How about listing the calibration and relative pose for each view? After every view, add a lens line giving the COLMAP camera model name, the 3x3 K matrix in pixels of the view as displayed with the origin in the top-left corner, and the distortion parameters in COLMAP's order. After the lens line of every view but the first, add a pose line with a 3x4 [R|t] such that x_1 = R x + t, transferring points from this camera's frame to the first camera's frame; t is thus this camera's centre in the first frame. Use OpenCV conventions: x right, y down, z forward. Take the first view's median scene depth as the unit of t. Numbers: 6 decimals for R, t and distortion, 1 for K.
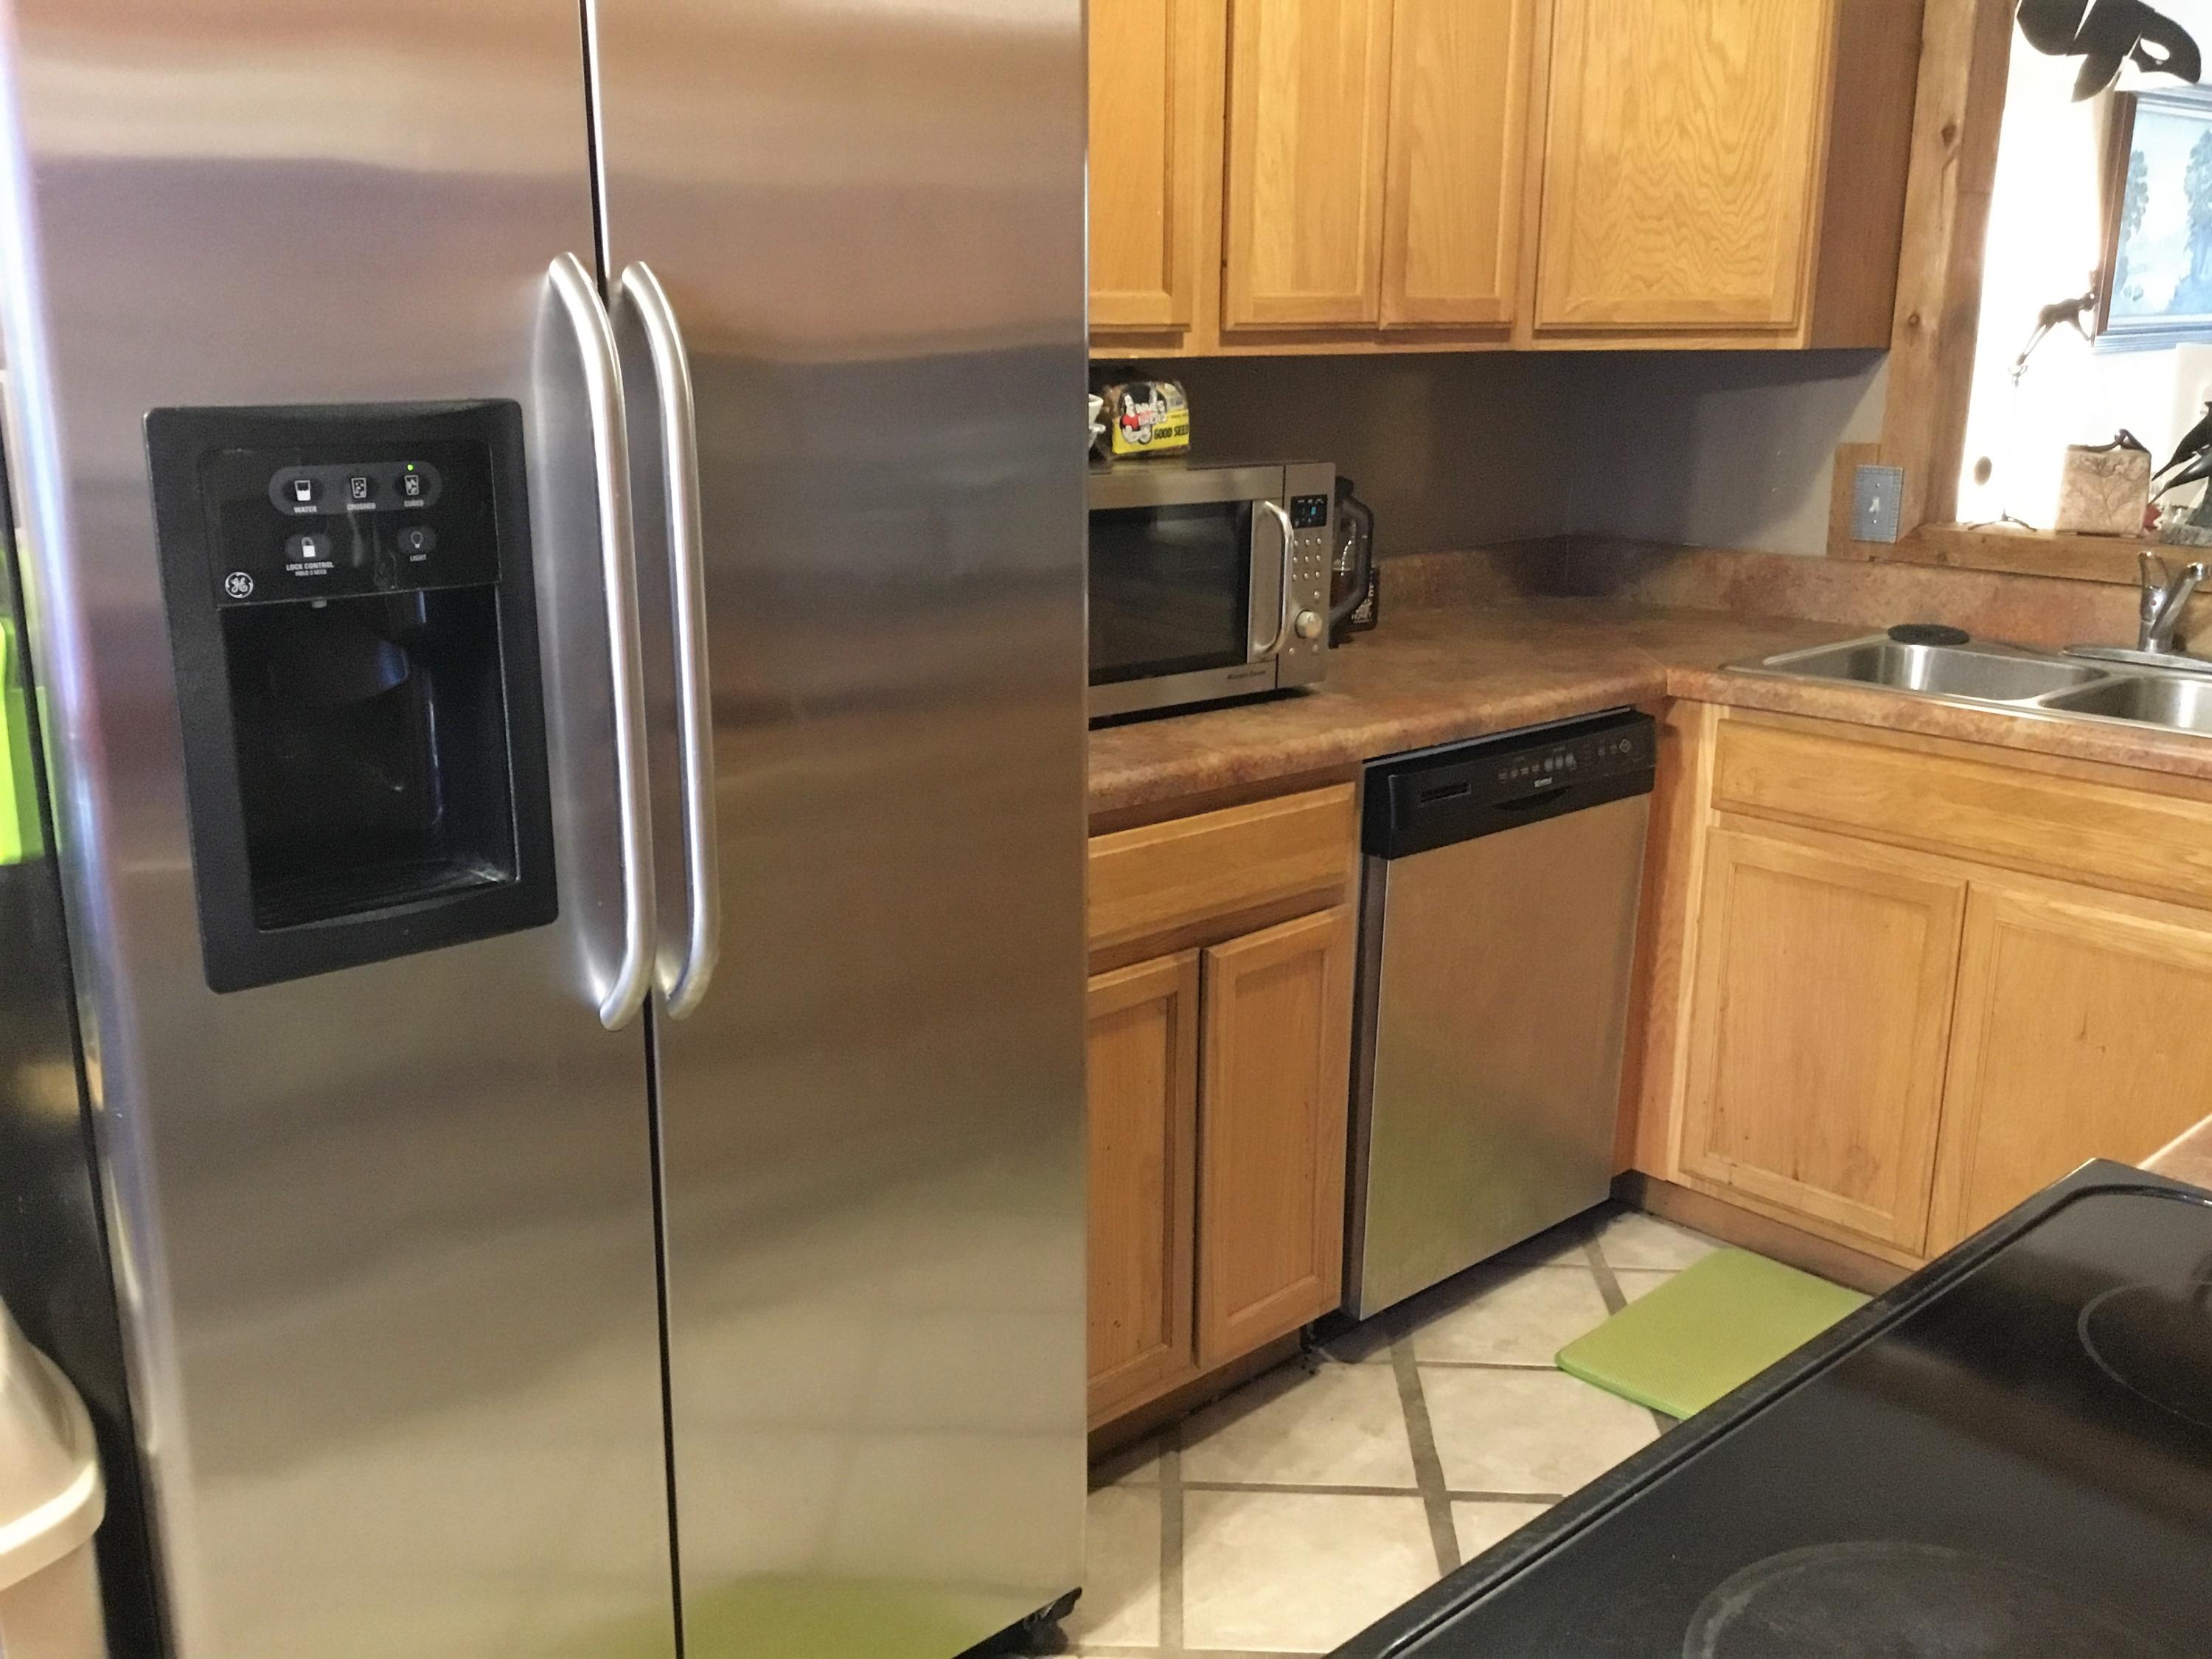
lens RADIAL K [[2004.9, 0, 1106.0], [0, 2004.9, 829.5], [0, 0, 1]] dist [0.133627, -0.221936]
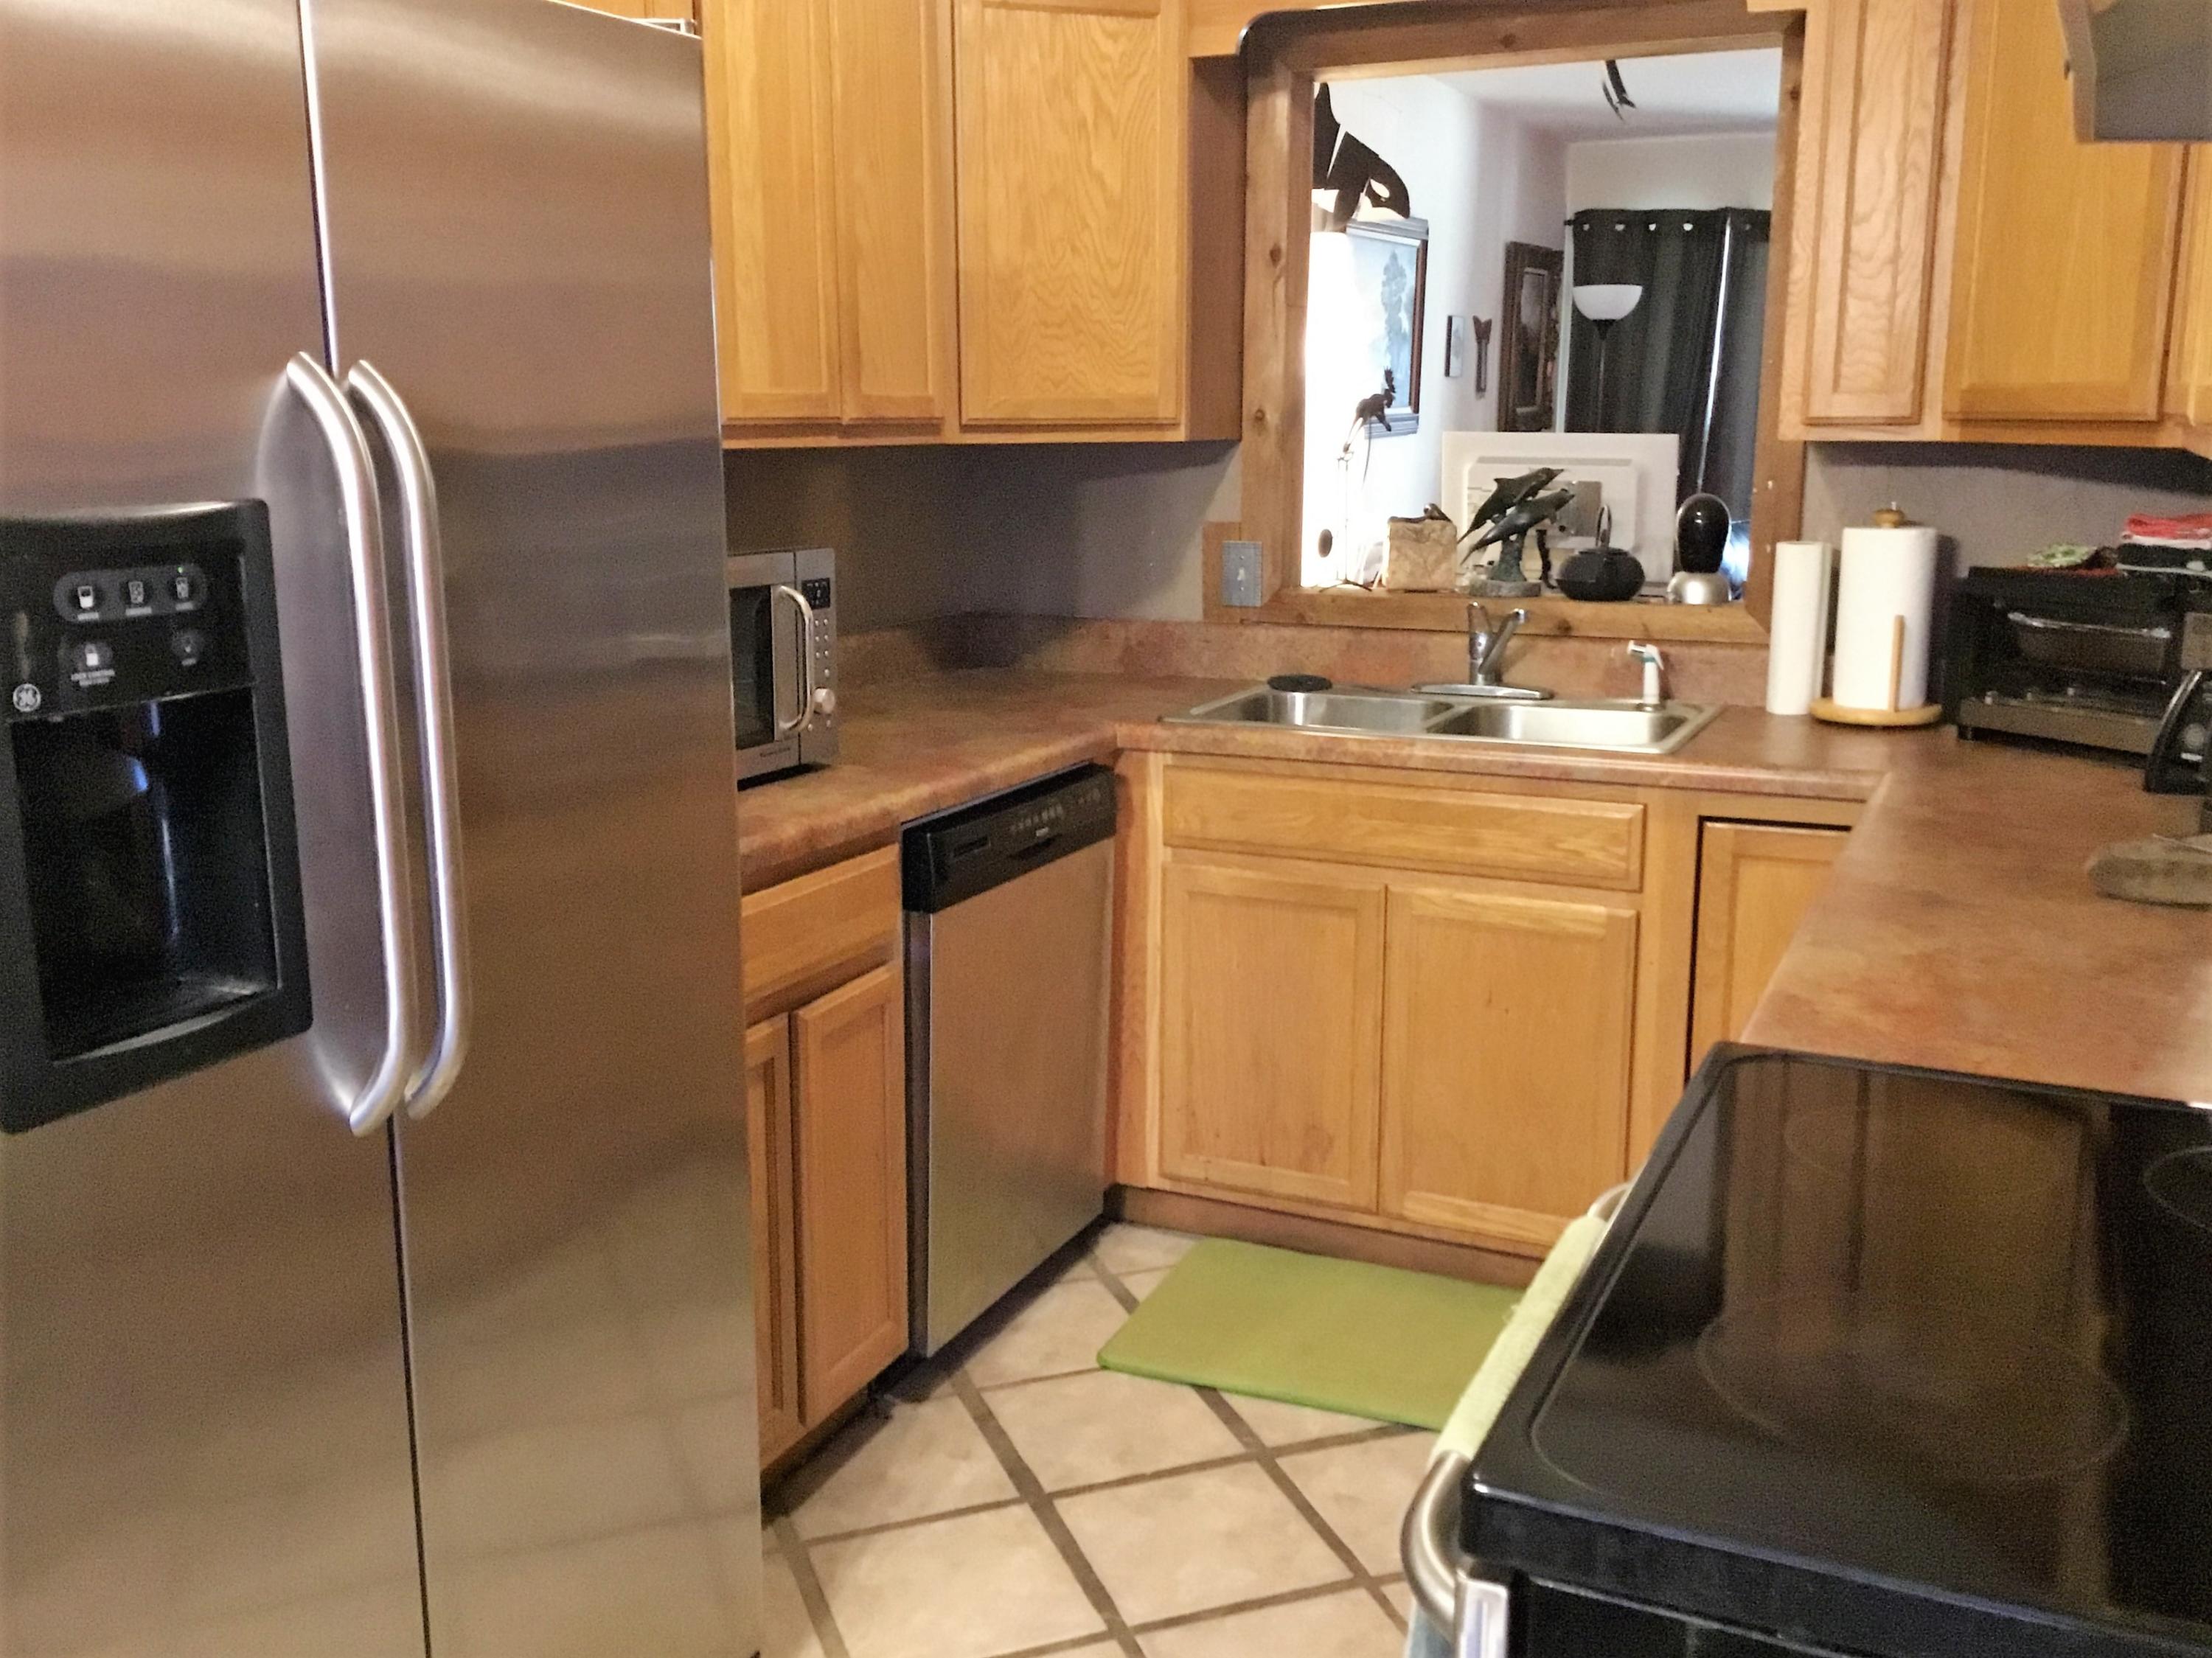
lens RADIAL K [[2045.6, 0, 1092.3], [0, 2045.6, 834.7], [0, 0, 1]] dist [0.153764, -0.279705]
pose [[0.924715, -0.086606, 0.370676, -0.167660], [0.104038, 0.994200, -0.027252, 0.011084], [-0.366166, 0.063765, 0.928362, -0.042283]]
